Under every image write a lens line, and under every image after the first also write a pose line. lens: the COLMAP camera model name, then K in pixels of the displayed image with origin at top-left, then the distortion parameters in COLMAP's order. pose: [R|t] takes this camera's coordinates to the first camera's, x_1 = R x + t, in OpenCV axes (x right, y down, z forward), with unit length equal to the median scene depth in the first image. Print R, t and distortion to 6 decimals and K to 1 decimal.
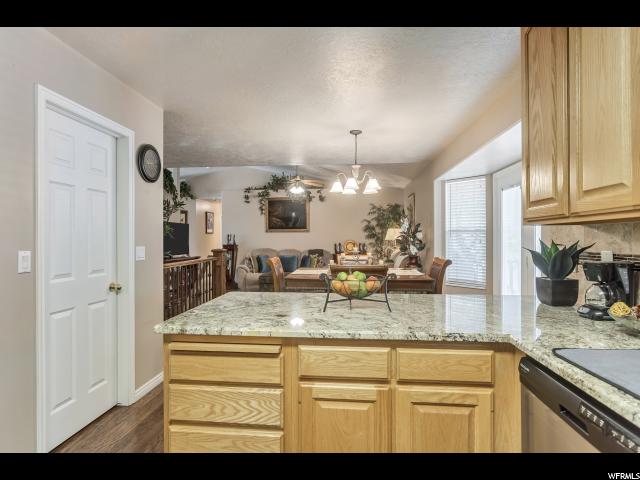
lens RADIAL K [[332.9, 0, 320.0], [0, 332.9, 240.0], [0, 0, 1]] dist [-0.000116, -0.000047]
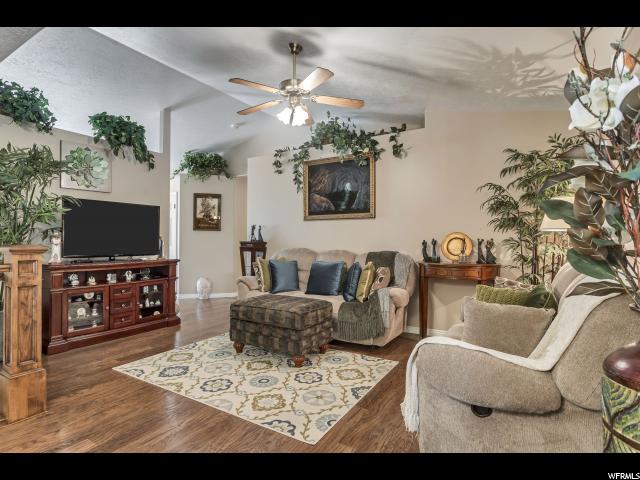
lens RADIAL K [[332.9, 0, 320.0], [0, 332.9, 240.0], [0, 0, 1]] dist [-0.000116, -0.000047]
pose [[0.897435, 0.004570, -0.441122, 0.121348], [-0.006983, 0.999968, -0.003847, 0.012924], [0.441090, 0.006533, 0.897439, 0.490034]]
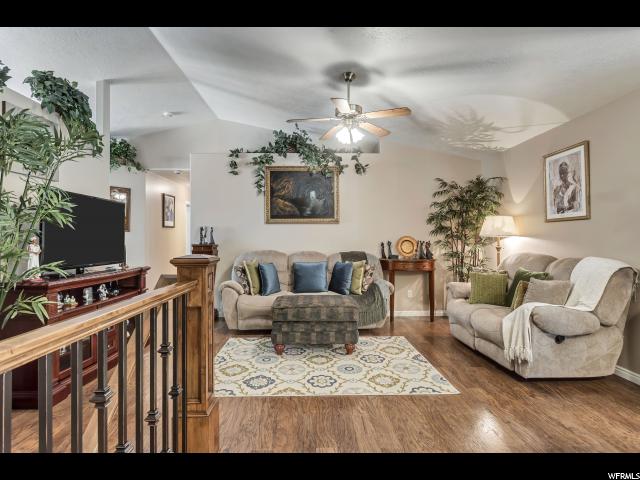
lens RADIAL K [[325.7, 0, 320.0], [0, 325.7, 240.0], [0, 0, 1]] dist [0.001773, 0.000756]
pose [[0.993811, -0.000434, 0.111079, -0.132280], [0.000874, 0.999992, -0.003911, 0.008742], [-0.111077, 0.003984, 0.993804, 0.406698]]
